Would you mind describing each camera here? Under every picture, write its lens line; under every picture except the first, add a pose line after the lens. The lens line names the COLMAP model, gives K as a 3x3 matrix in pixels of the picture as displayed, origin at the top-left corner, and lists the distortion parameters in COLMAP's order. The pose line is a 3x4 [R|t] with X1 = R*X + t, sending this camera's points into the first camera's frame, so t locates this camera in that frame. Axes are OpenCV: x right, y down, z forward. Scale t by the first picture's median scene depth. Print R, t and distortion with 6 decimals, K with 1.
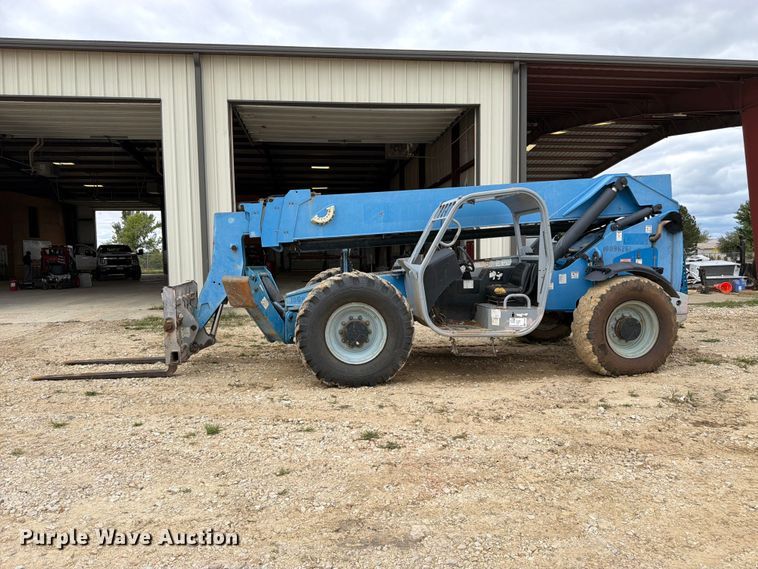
lens RADIAL K [[538.0, 0, 378.7], [0, 538.0, 280.0], [0, 0, 1]] dist [0.039827, -0.048708]
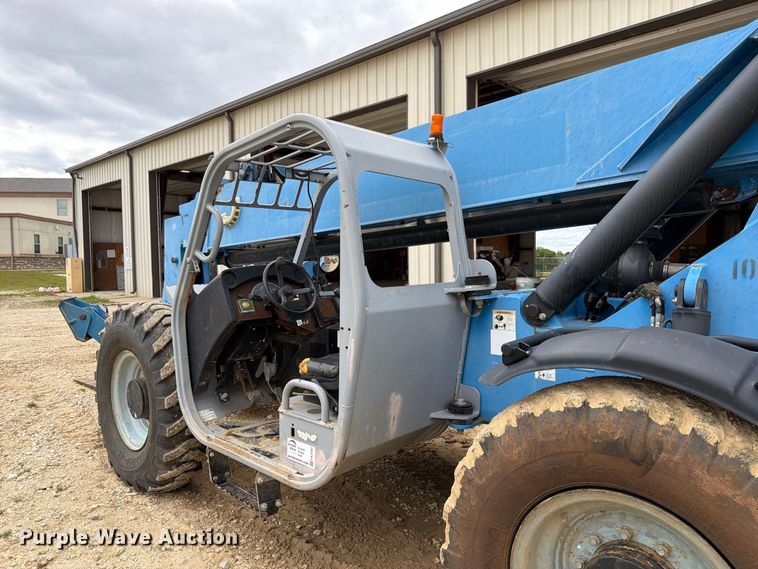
lens RADIAL K [[538.0, 0, 377.2], [0, 538.0, 291.0], [0, 0, 1]] dist [0.039827, -0.048708]
pose [[0.626135, 0.045514, -0.778385, 0.589284], [-0.033316, 0.998945, 0.031611, -0.055952], [0.779003, 0.006140, 0.626990, 0.768564]]
